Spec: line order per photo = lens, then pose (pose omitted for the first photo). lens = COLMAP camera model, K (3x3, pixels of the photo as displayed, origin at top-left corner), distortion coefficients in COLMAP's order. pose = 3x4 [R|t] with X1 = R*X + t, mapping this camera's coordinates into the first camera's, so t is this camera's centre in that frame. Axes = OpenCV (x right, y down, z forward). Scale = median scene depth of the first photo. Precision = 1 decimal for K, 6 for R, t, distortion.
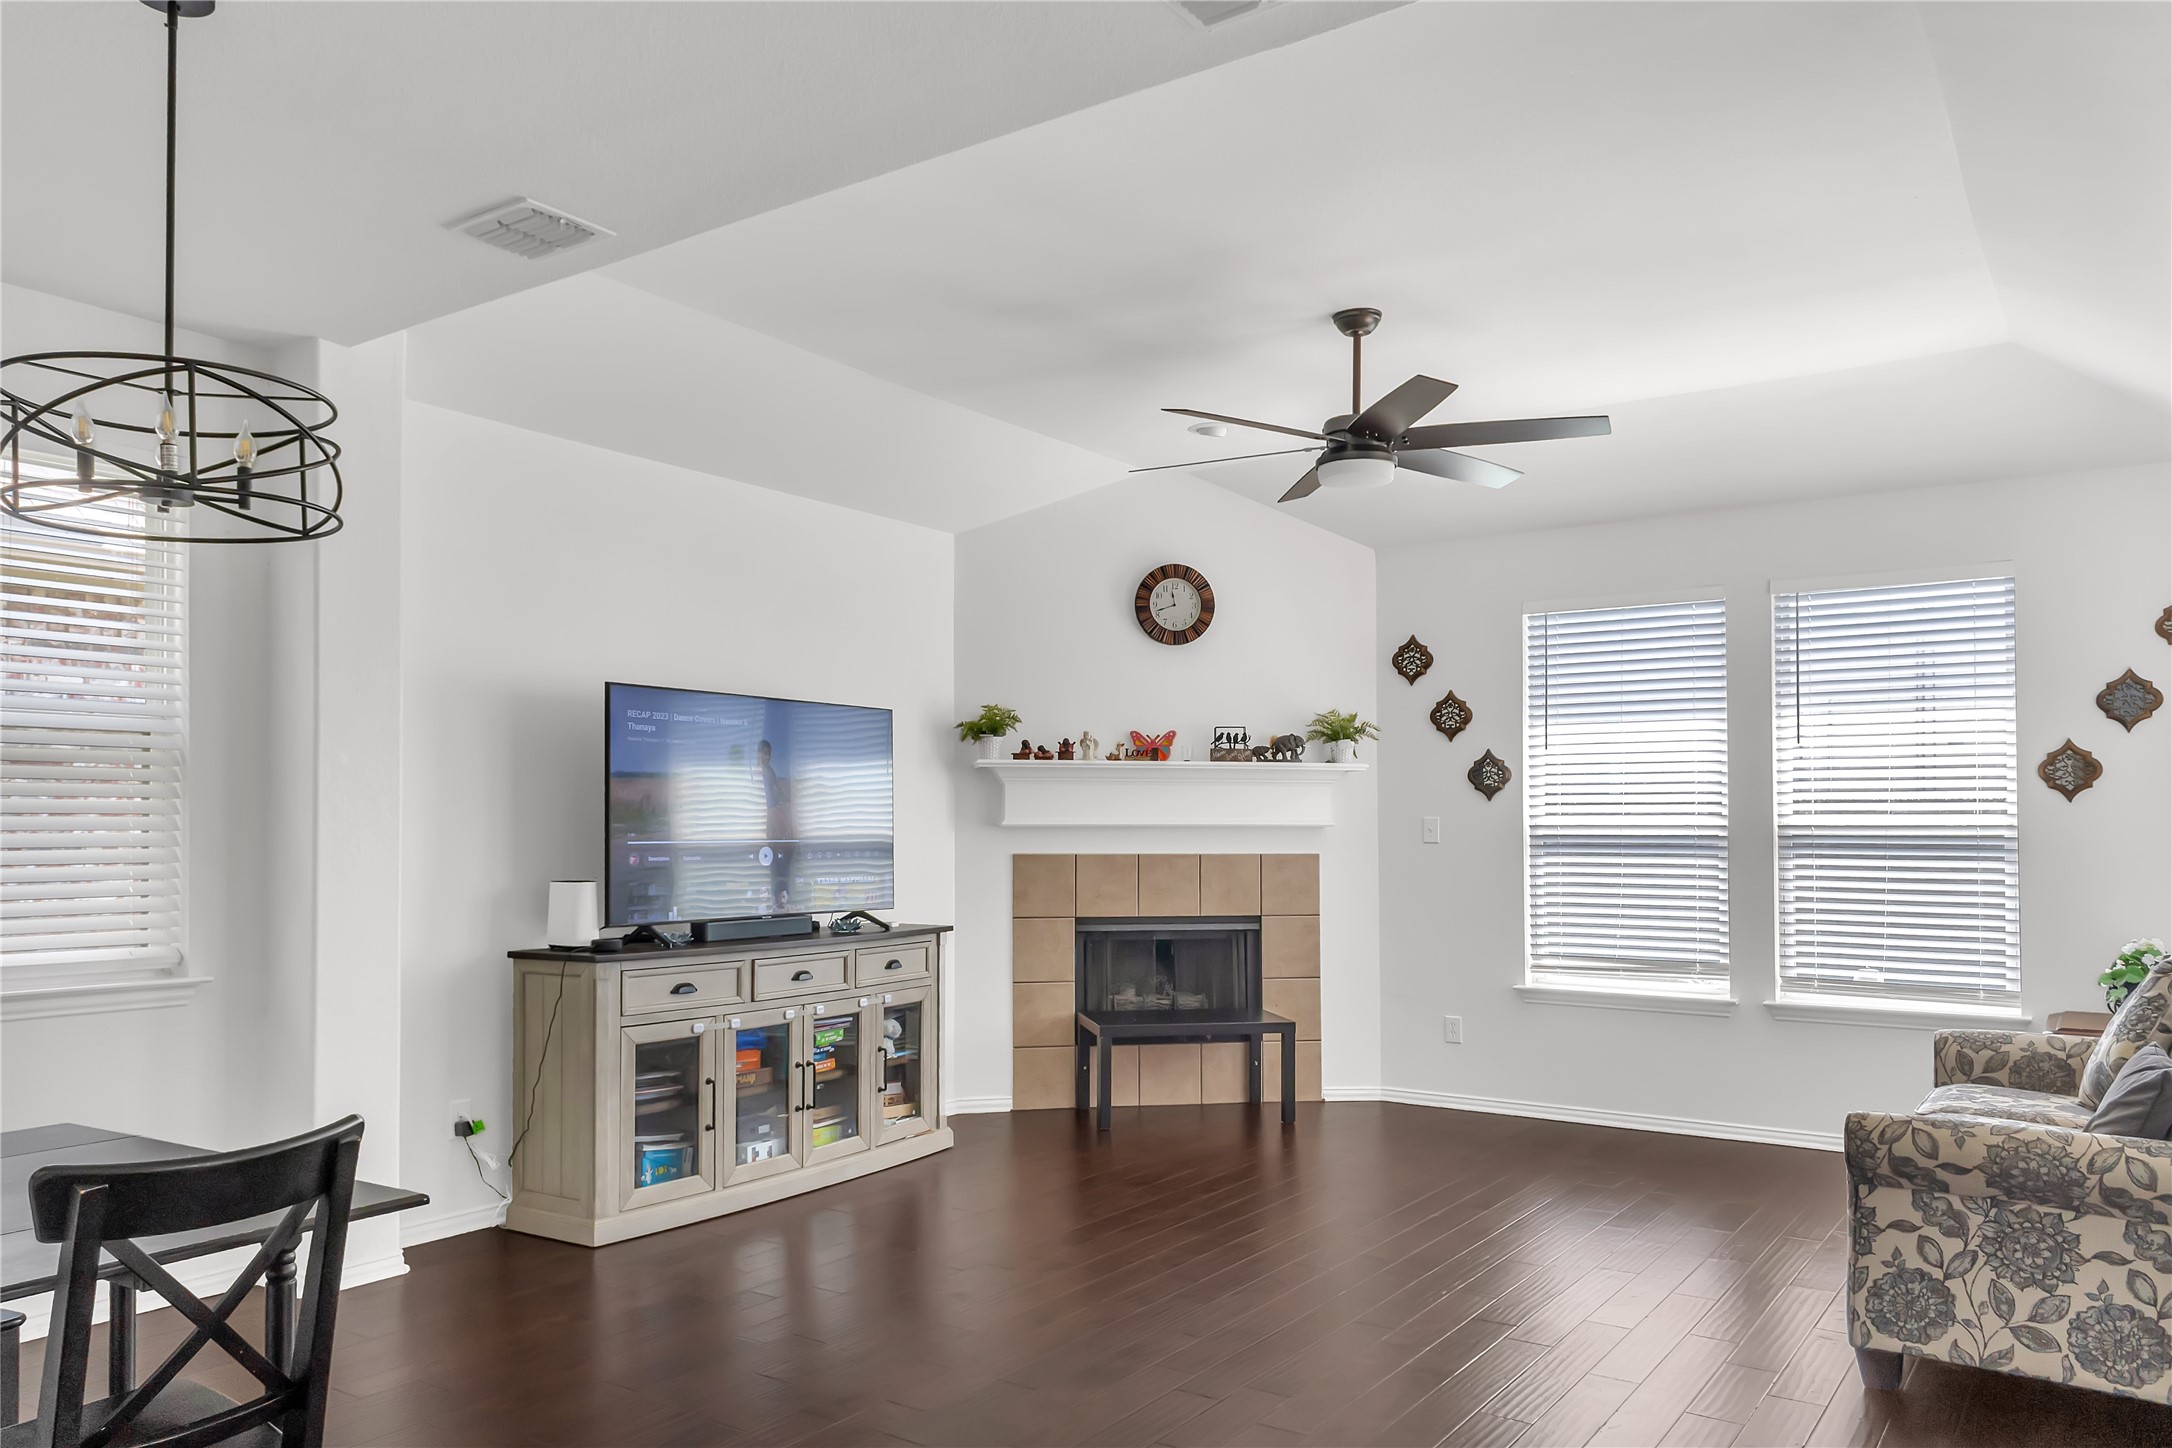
lens RADIAL K [[1545.4, 0, 1079.4], [0, 1545.4, 786.9], [0, 0, 1]] dist [0.056570, -0.042650]
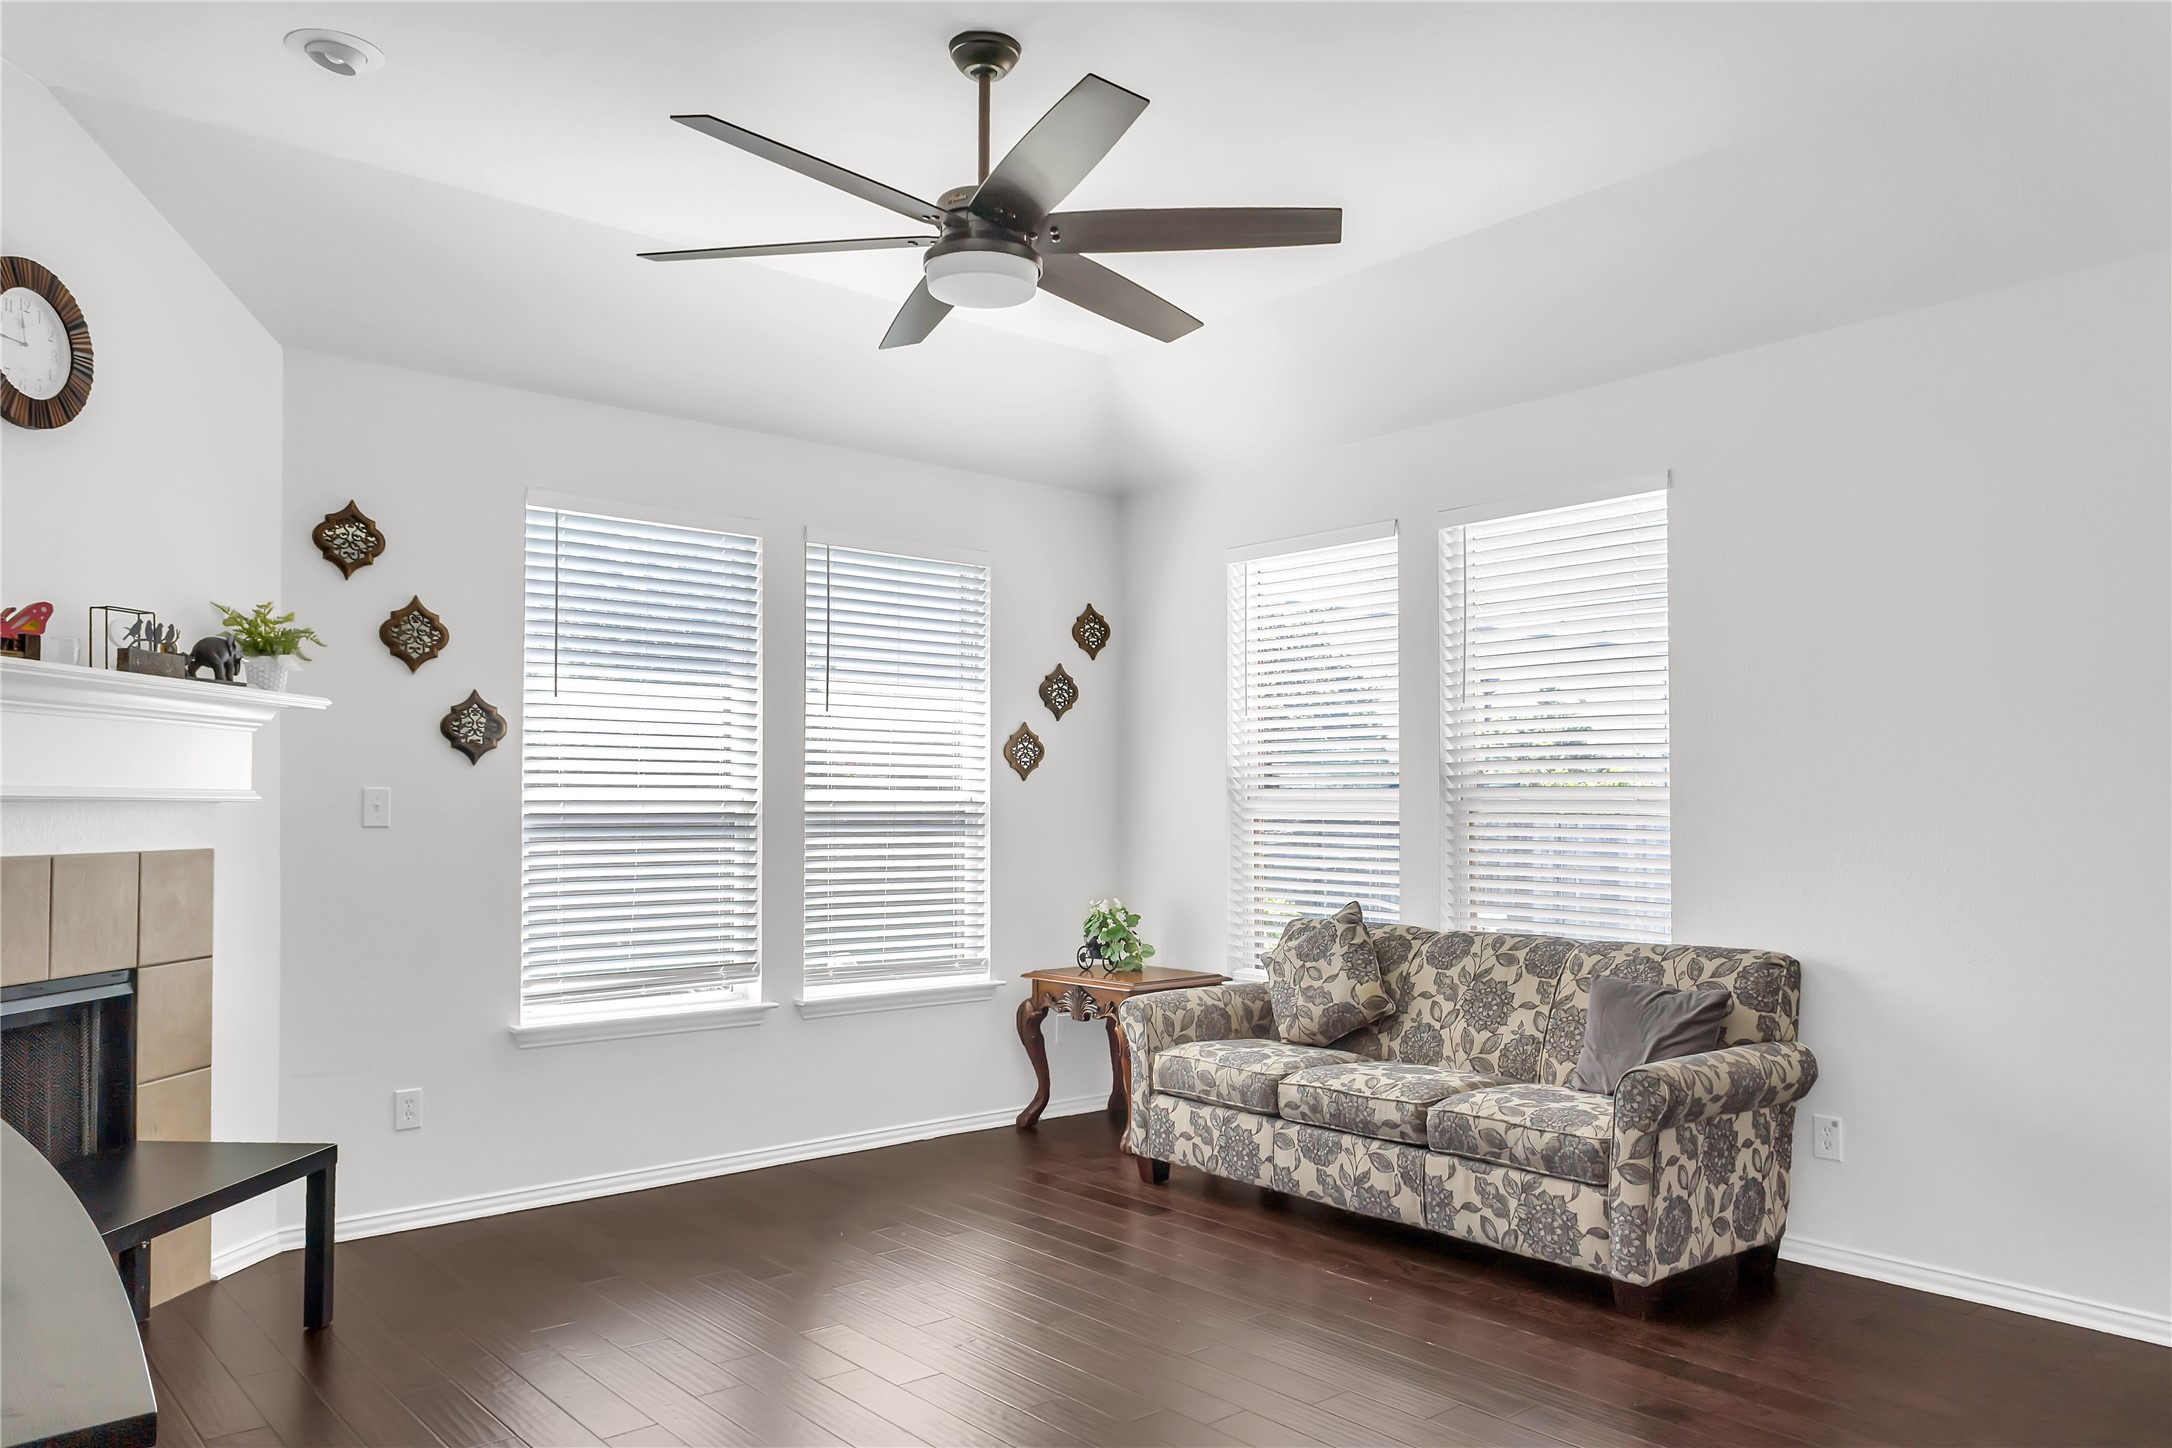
lens RADIAL K [[1545.4, 0, 1079.4], [0, 1545.4, 786.9], [0, 0, 1]] dist [0.056570, -0.042650]
pose [[0.259190, 0.010930, 0.965765, -0.342738], [-0.027433, 0.999616, -0.003951, 0.014505], [-0.965437, -0.025470, 0.259390, 0.578859]]
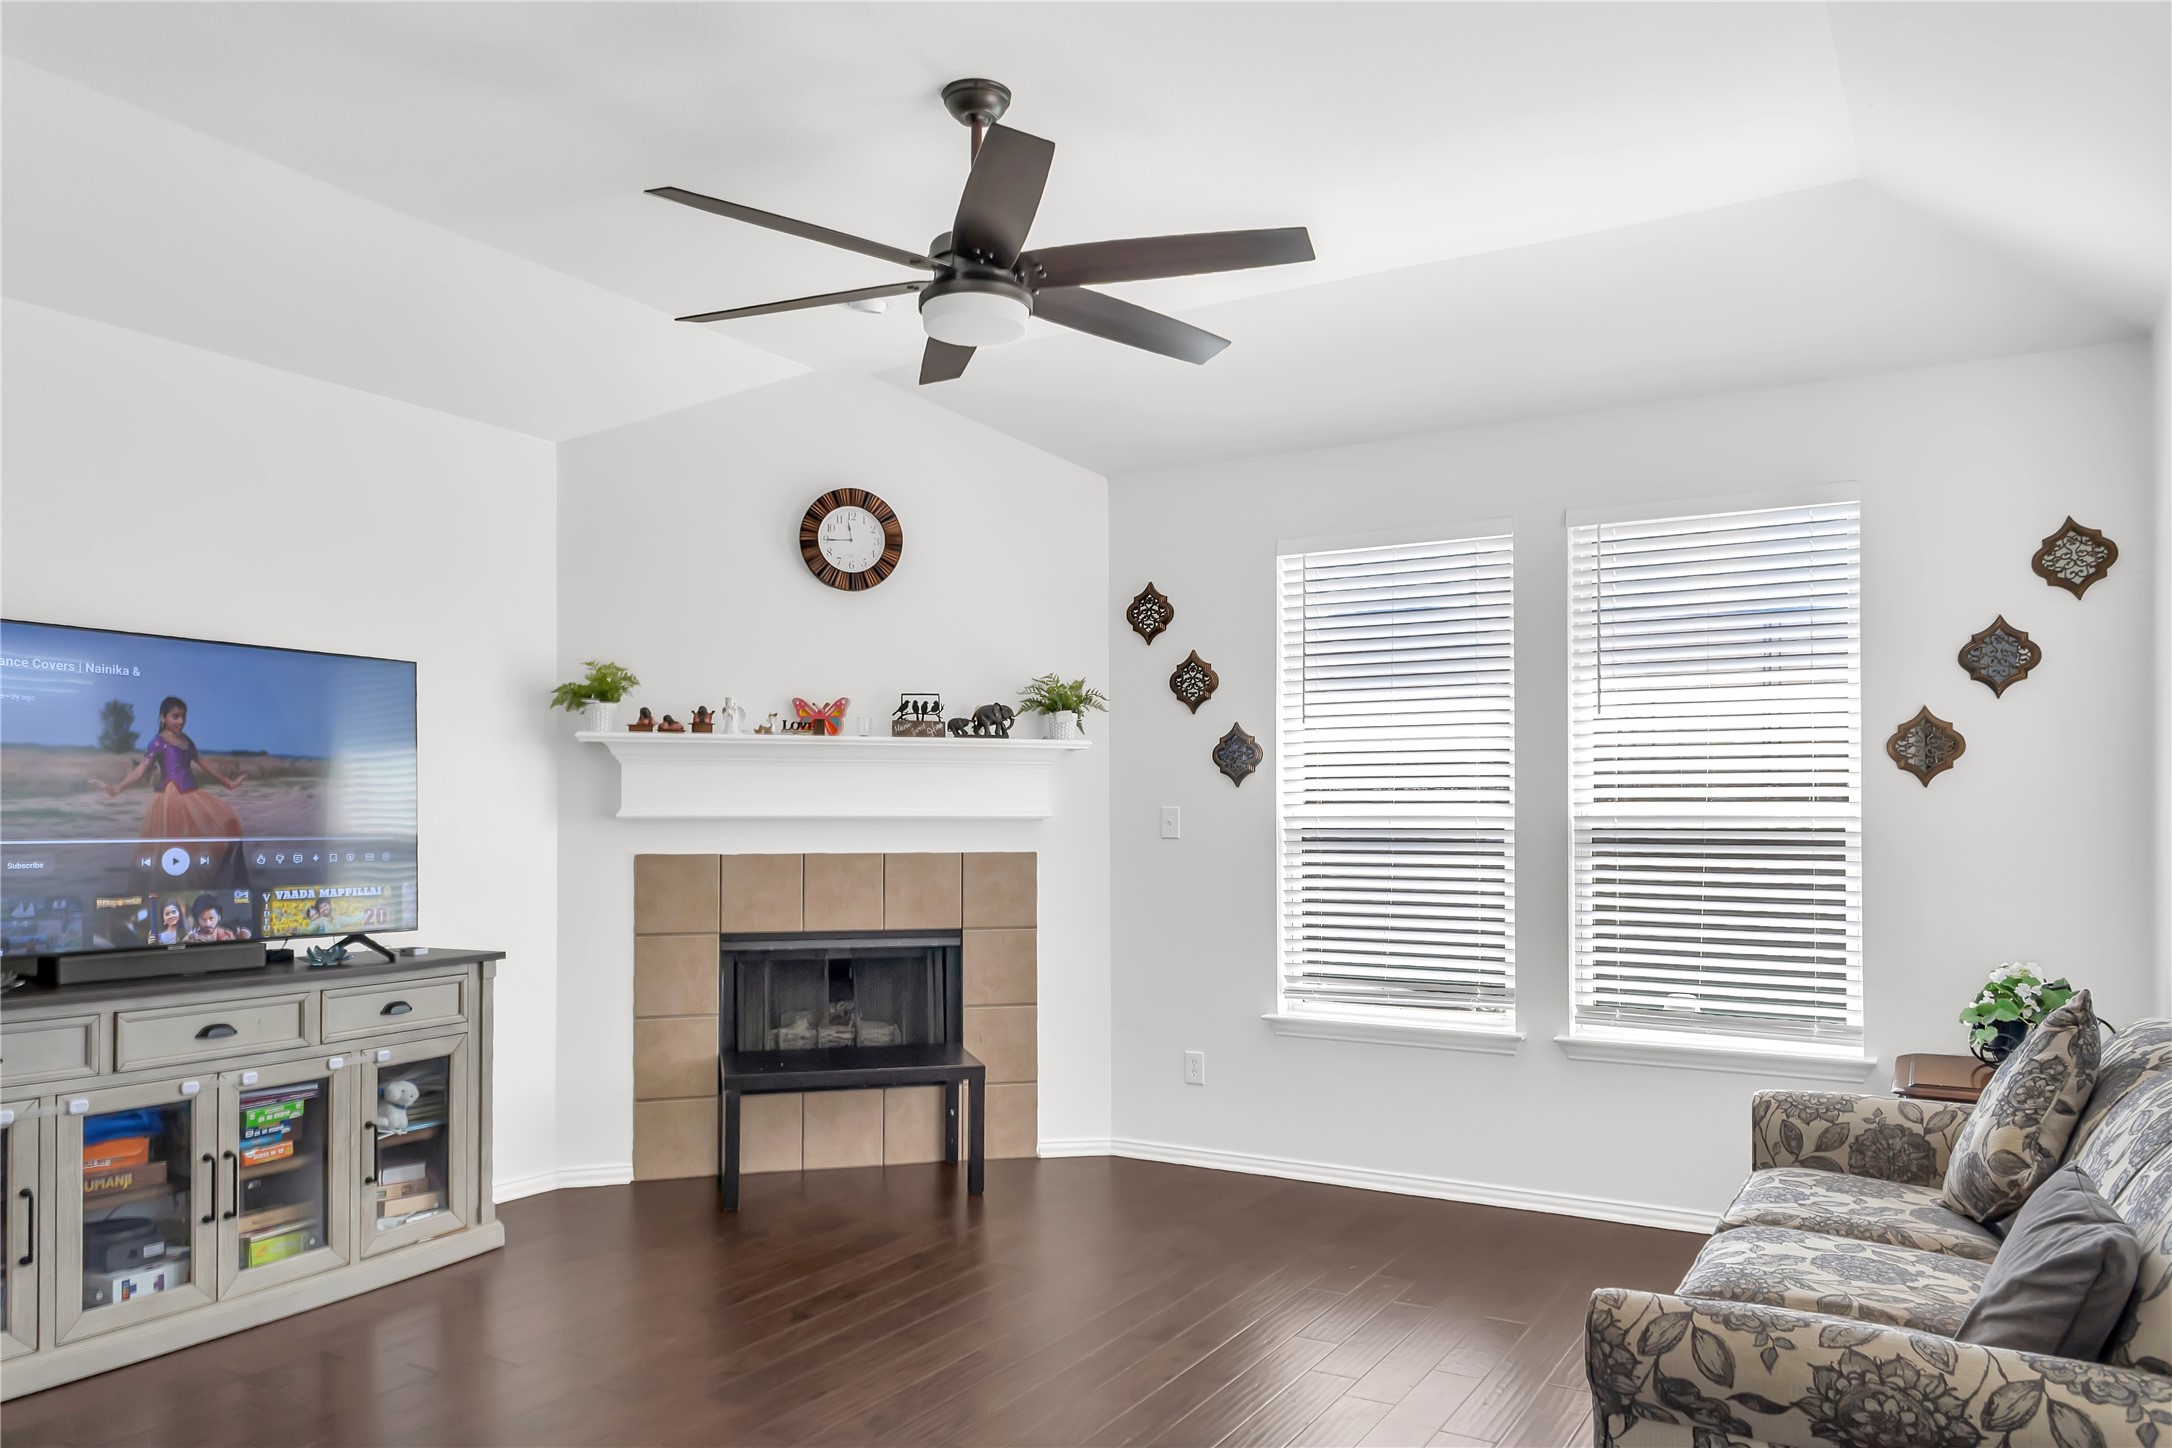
lens RADIAL K [[1503.4, 0, 1084.4], [0, 1503.4, 800.2], [0, 0, 1]] dist [0.061233, -0.058541]
pose [[0.997601, 0.000415, 0.069227, 0.134067], [-0.001362, 0.999906, 0.013632, 0.005713], [-0.069215, -0.013694, 0.997508, 0.227540]]
